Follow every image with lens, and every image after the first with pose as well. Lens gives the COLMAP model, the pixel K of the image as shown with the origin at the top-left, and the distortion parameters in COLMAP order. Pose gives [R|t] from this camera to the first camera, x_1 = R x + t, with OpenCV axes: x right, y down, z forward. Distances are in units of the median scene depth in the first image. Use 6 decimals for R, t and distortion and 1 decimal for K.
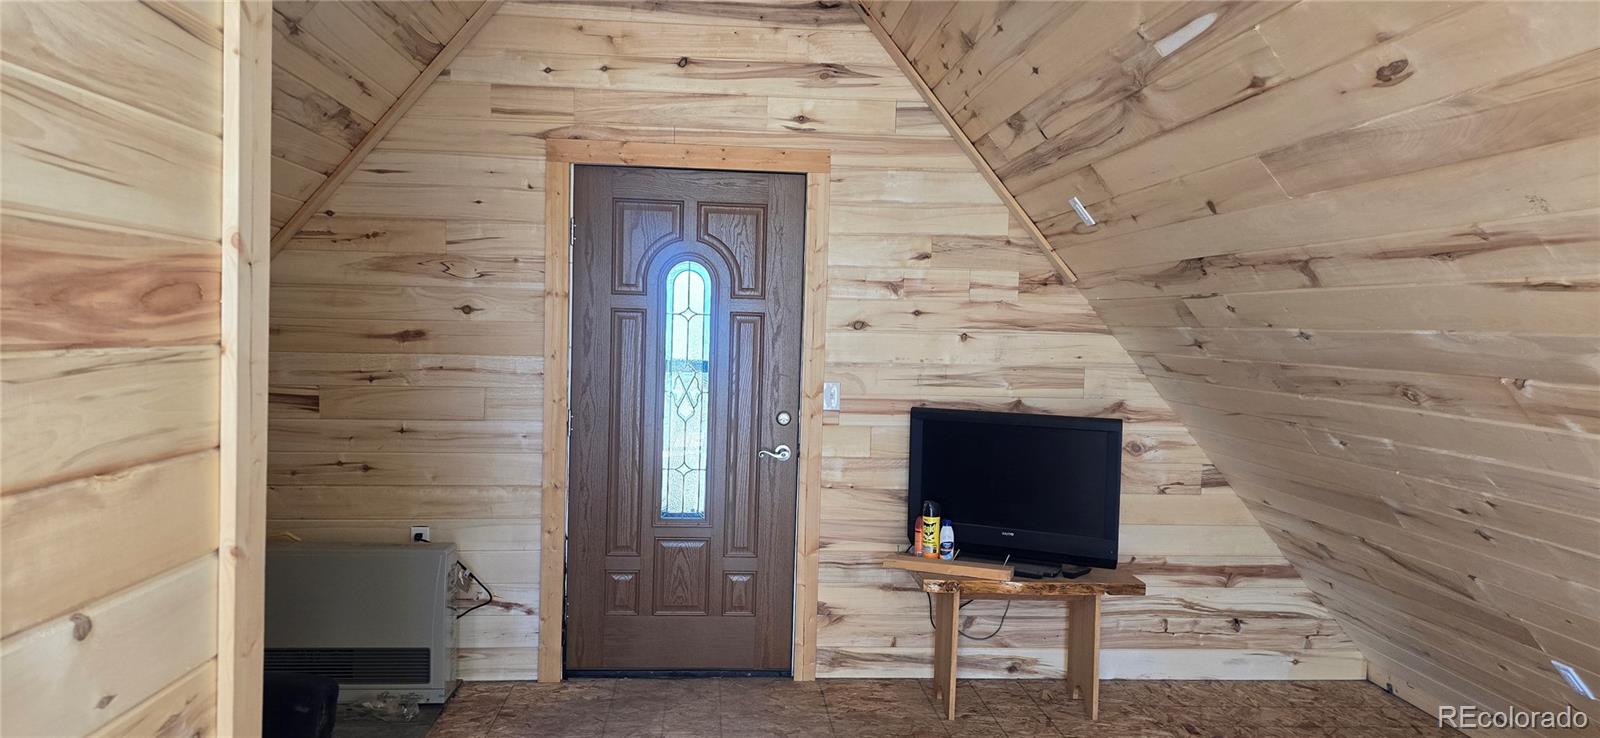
lens RADIAL K [[1096.3, 0, 796.8], [0, 1096.3, 368.3], [0, 0, 1]] dist [0.056142, -0.018038]
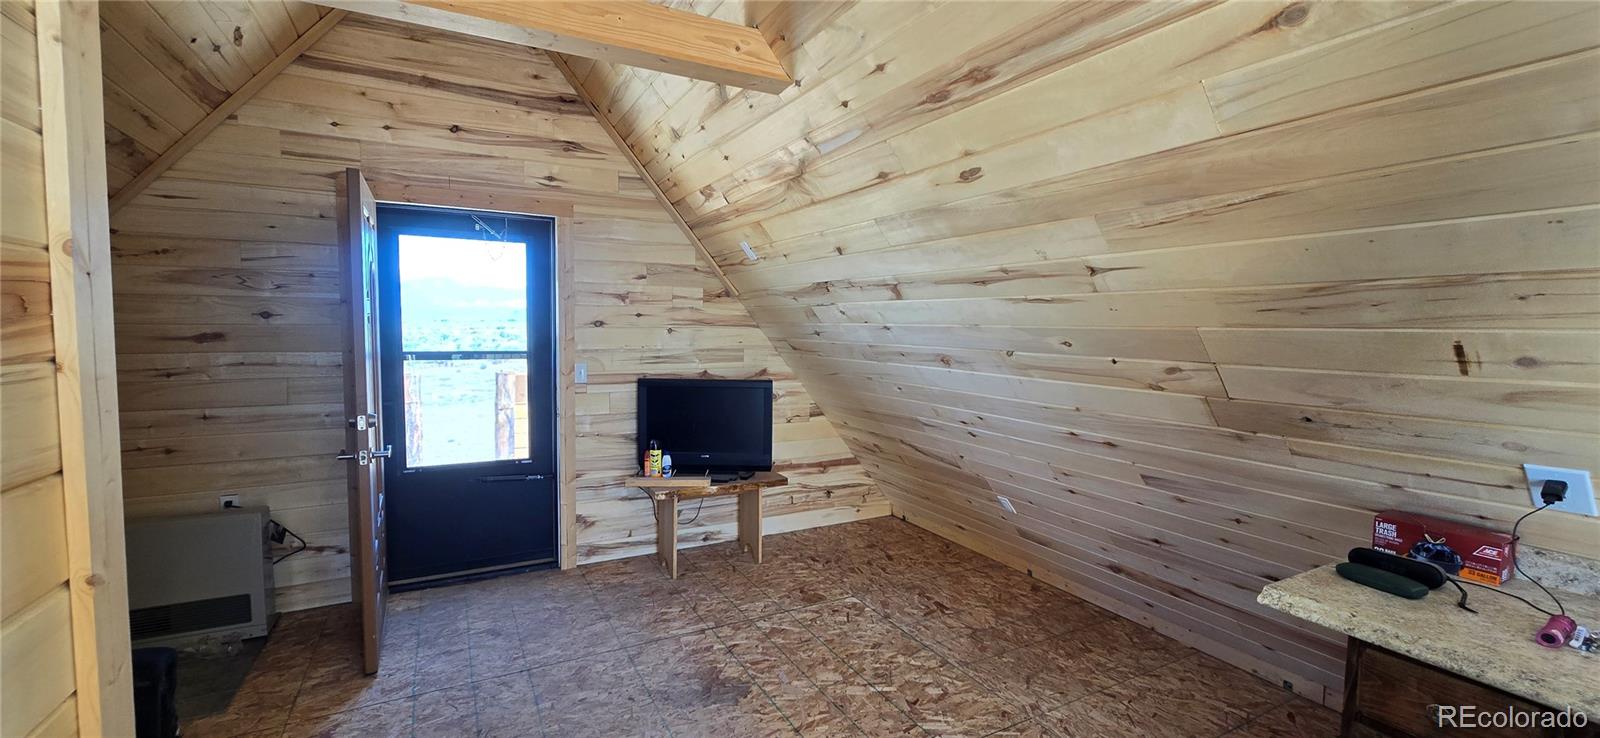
lens RADIAL K [[658.5, 0, 800.4], [0, 658.5, 371.9], [0, 0, 1]] dist [0.001160, -0.000053]
pose [[0.909631, -0.042283, 0.413261, -0.065763], [0.026314, 0.998673, 0.044261, -0.007379], [-0.414584, -0.029387, 0.909537, 0.089432]]
